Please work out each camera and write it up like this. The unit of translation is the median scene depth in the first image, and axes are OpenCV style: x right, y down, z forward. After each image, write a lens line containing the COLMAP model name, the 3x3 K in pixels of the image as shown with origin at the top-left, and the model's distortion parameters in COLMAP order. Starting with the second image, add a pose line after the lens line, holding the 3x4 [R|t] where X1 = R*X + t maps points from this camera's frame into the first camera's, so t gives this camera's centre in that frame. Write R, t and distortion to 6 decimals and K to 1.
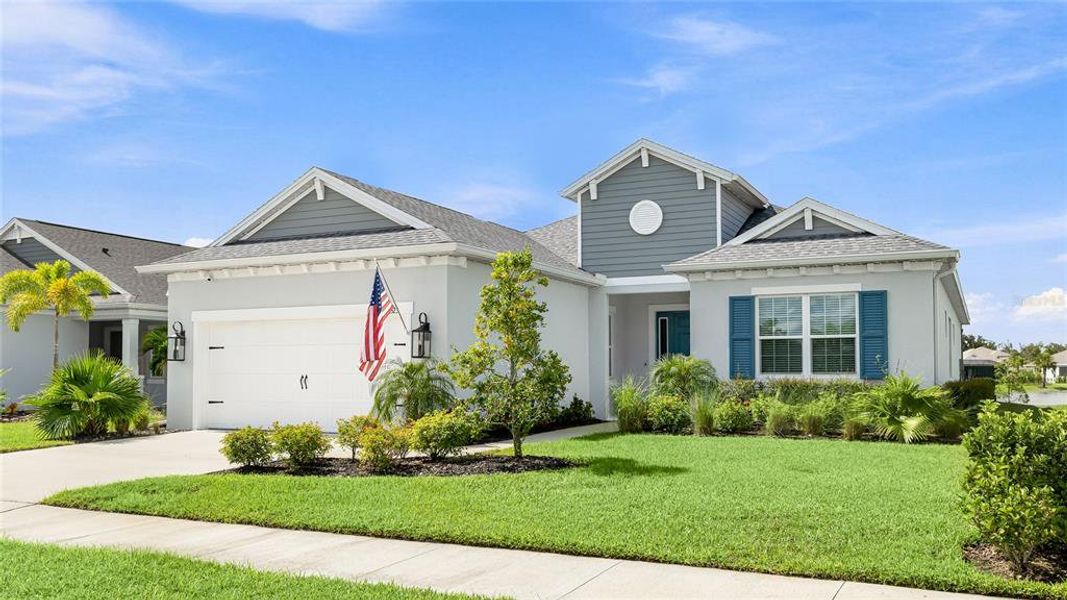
lens RADIAL K [[914.2, 0, 533.5], [0, 914.2, 300.0], [0, 0, 1]] dist [-0.000118, -0.000011]
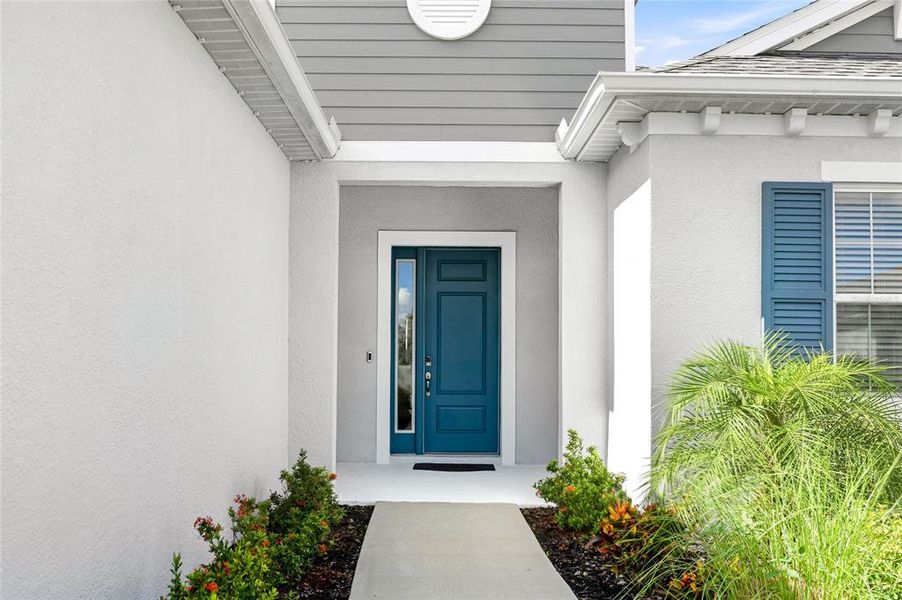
lens RADIAL K [[925.9, 0, 451.0], [0, 925.9, 300.0], [0, 0, 1]] dist [0.000143, -0.000741]
pose [[0.894624, 0.039848, 0.445039, -0.057746], [-0.044741, 0.998998, 0.000491, 0.047392], [-0.444574, -0.020351, 0.895511, 0.702728]]
